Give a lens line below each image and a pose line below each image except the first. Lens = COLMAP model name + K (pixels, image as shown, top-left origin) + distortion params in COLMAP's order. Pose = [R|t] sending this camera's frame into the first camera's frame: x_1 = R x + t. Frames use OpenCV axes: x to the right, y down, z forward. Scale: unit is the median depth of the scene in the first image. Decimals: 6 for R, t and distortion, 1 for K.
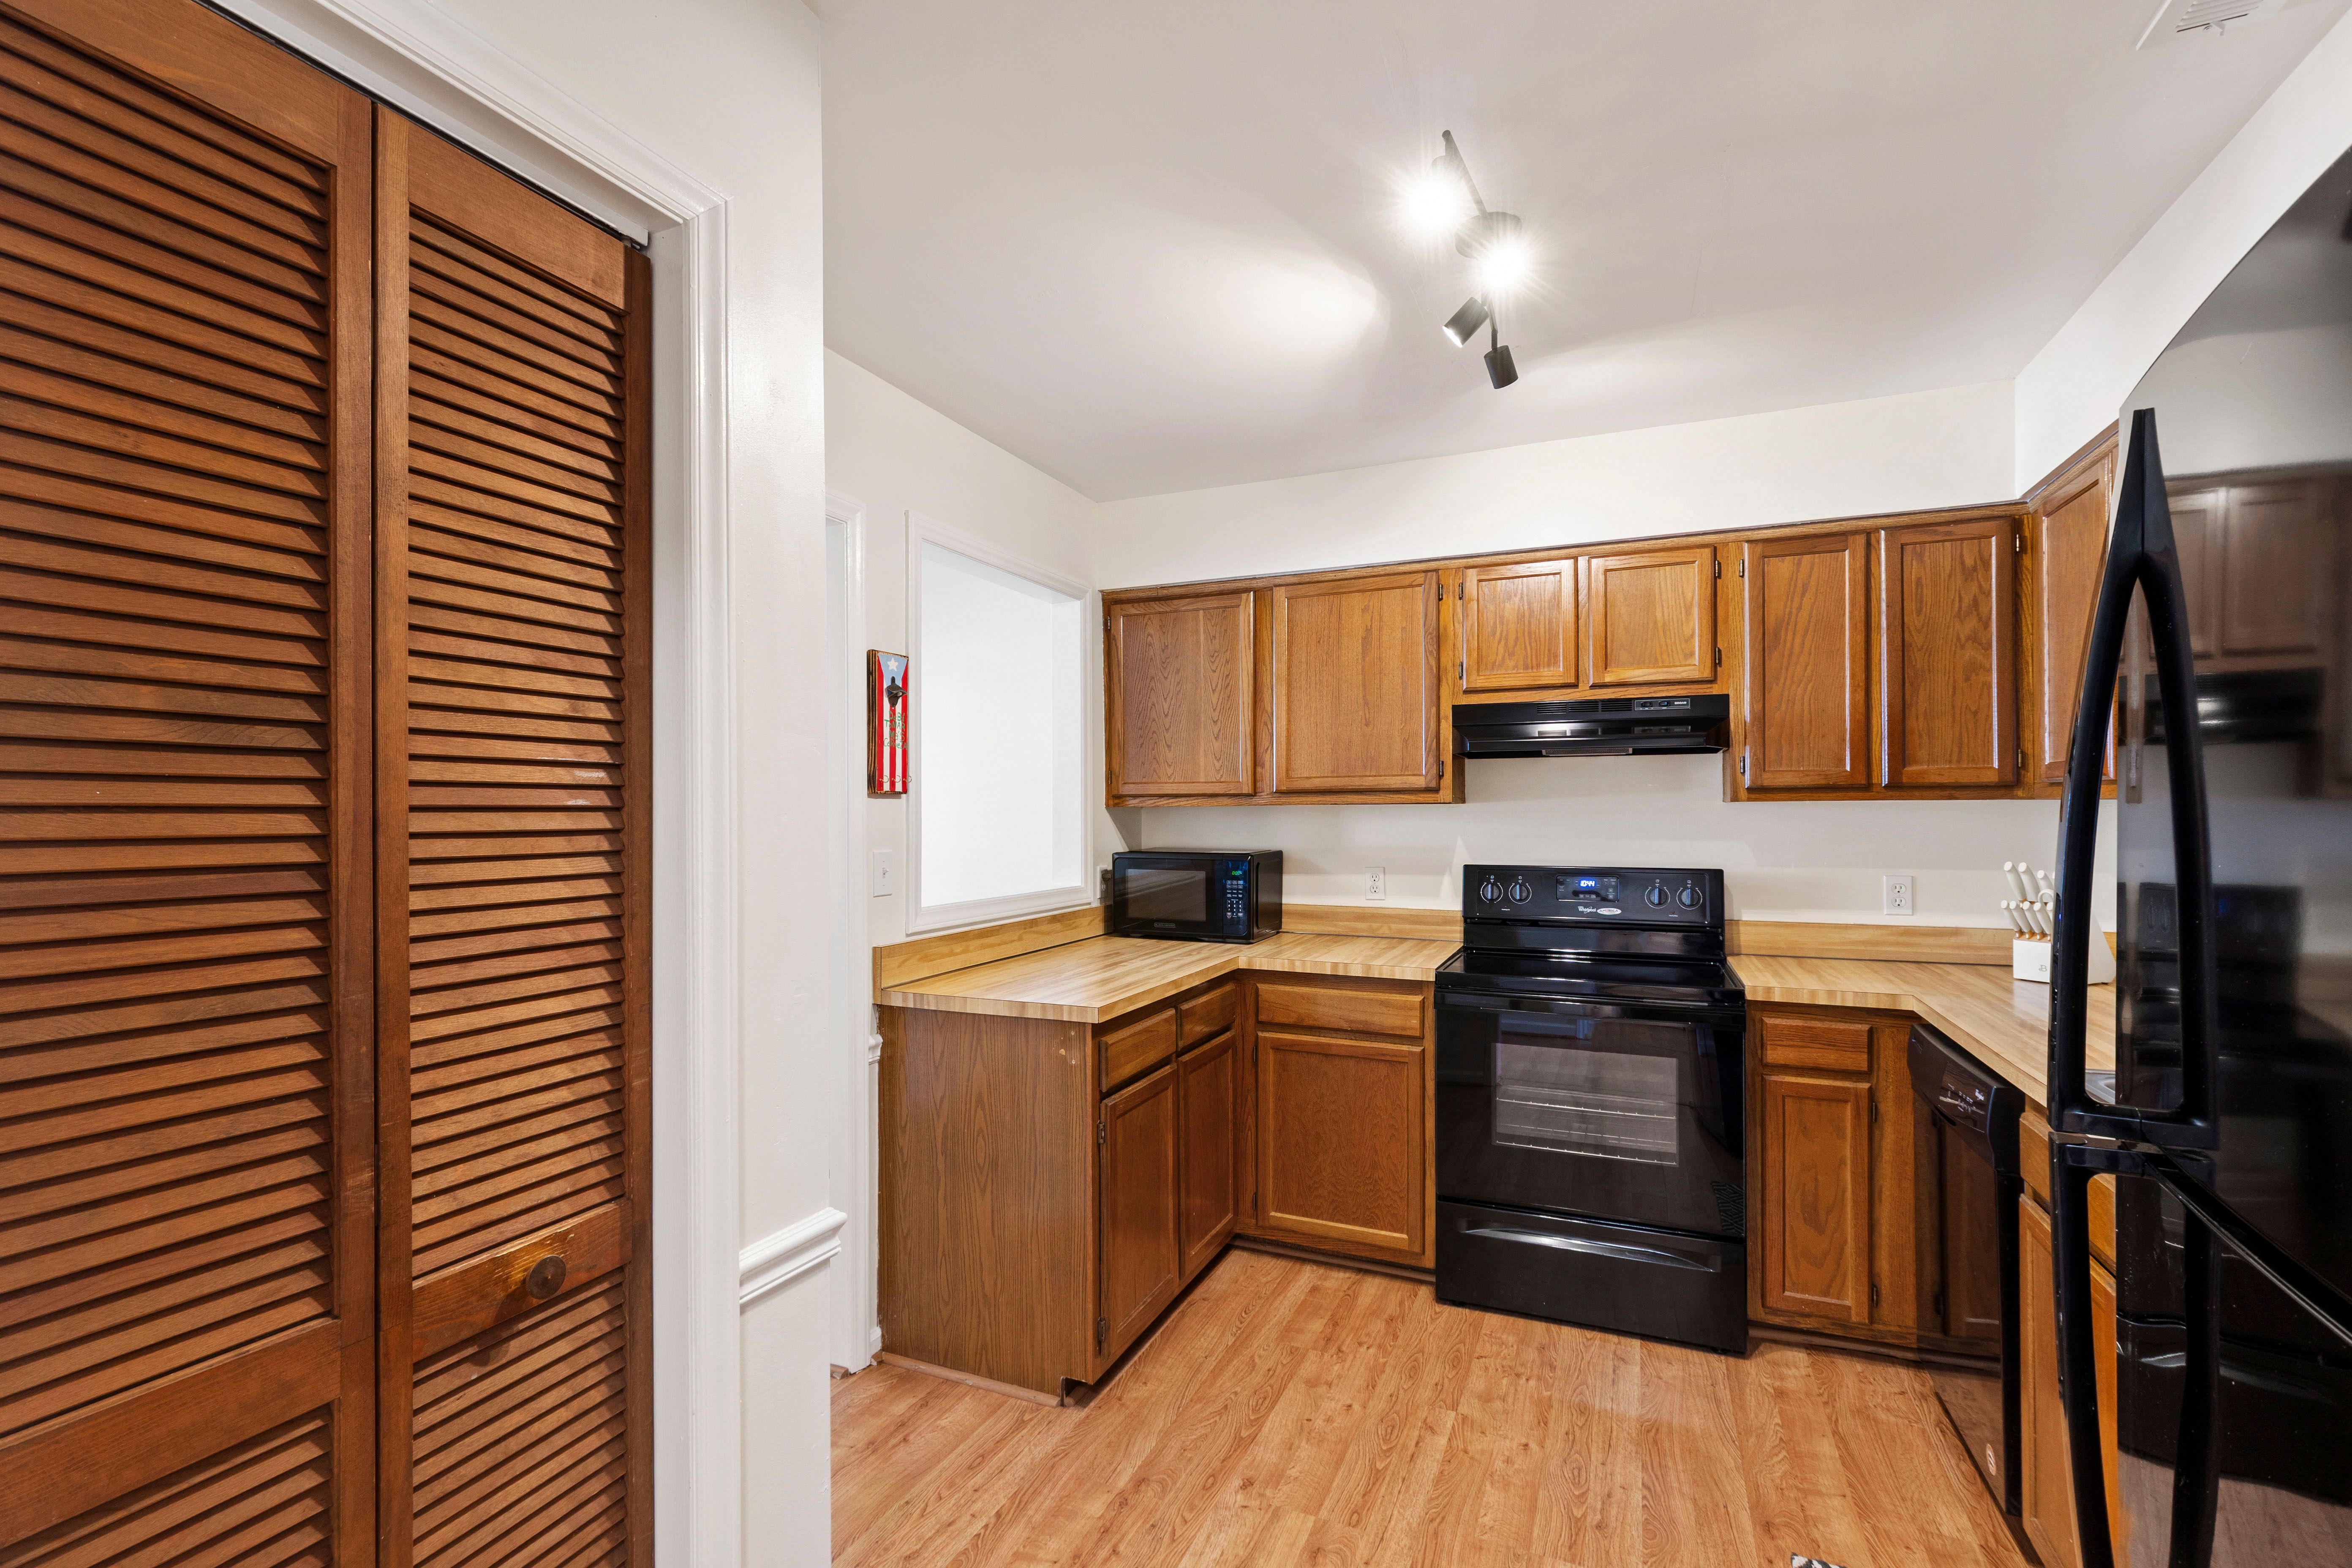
lens RADIAL K [[1040.7, 0, 1190.3], [0, 1040.7, 794.2], [0, 0, 1]] dist [-0.000445, -0.002071]
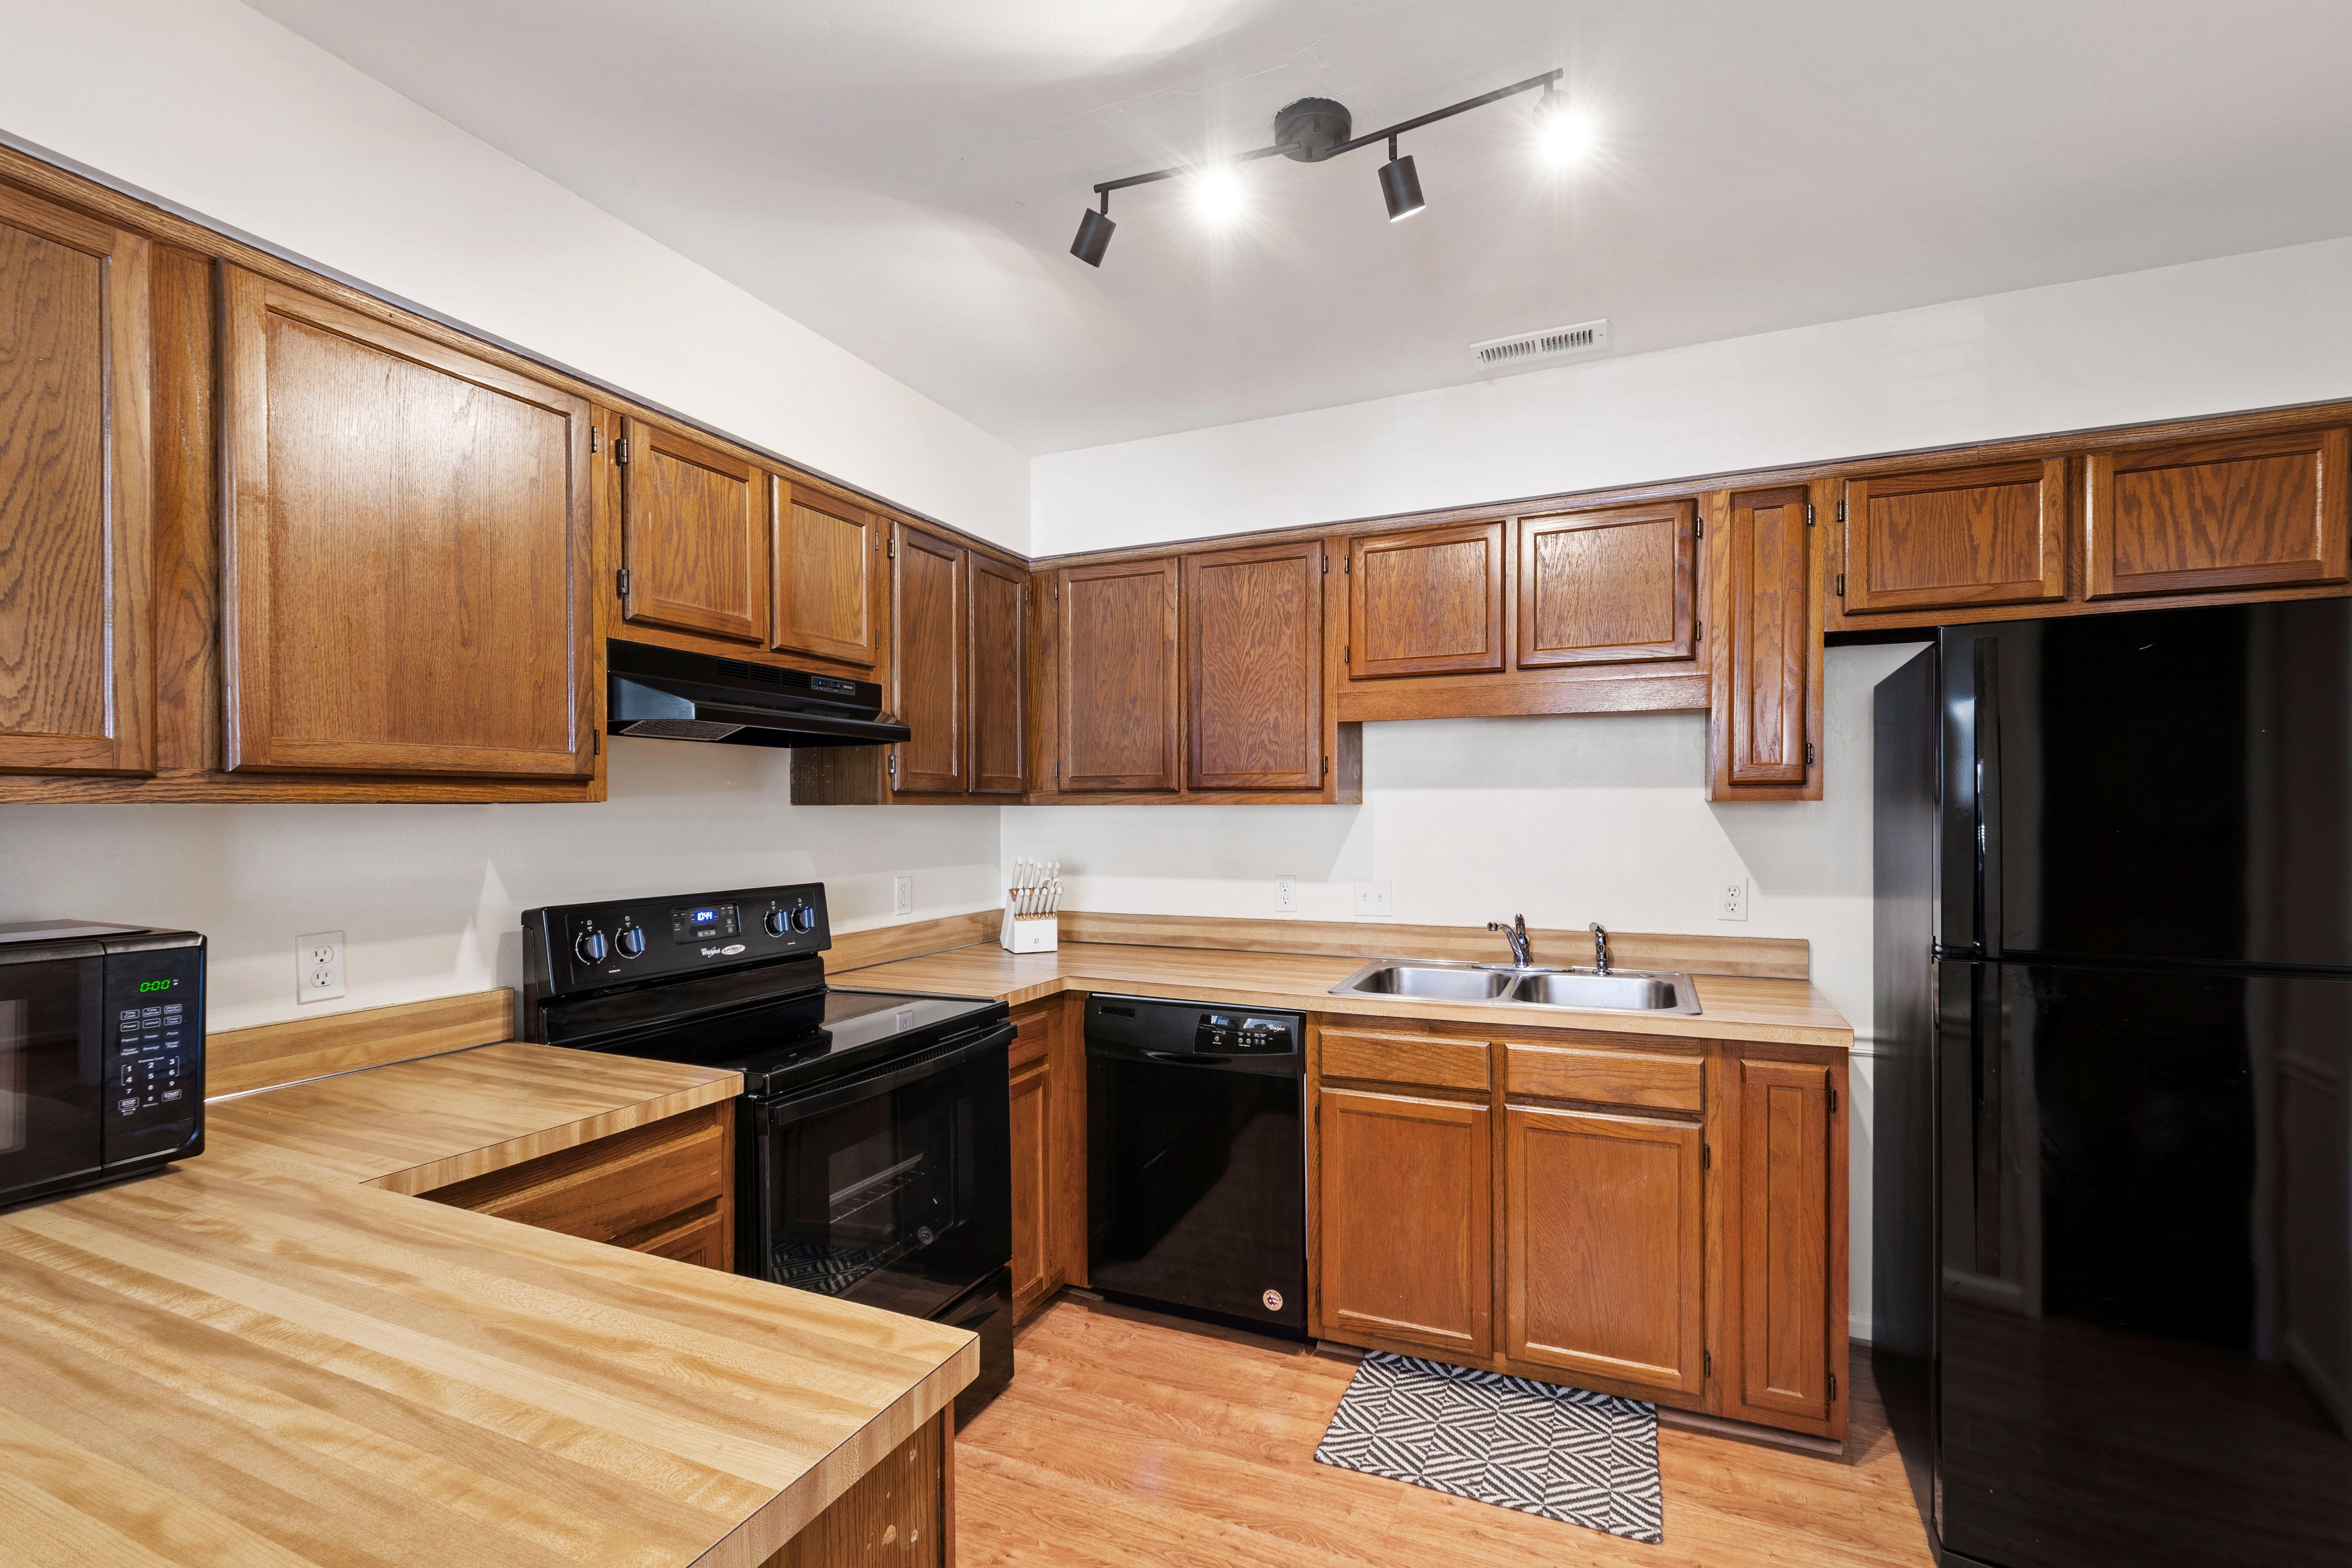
lens RADIAL K [[1040.7, 0, 1174.7], [0, 1040.7, 813.7], [0, 0, 1]] dist [-0.000445, -0.002071]
pose [[0.016246, 0.000804, 0.999868, -0.411353], [-0.011908, 0.999929, -0.000610, 0.013484], [-0.999797, -0.011897, 0.016254, 0.811724]]
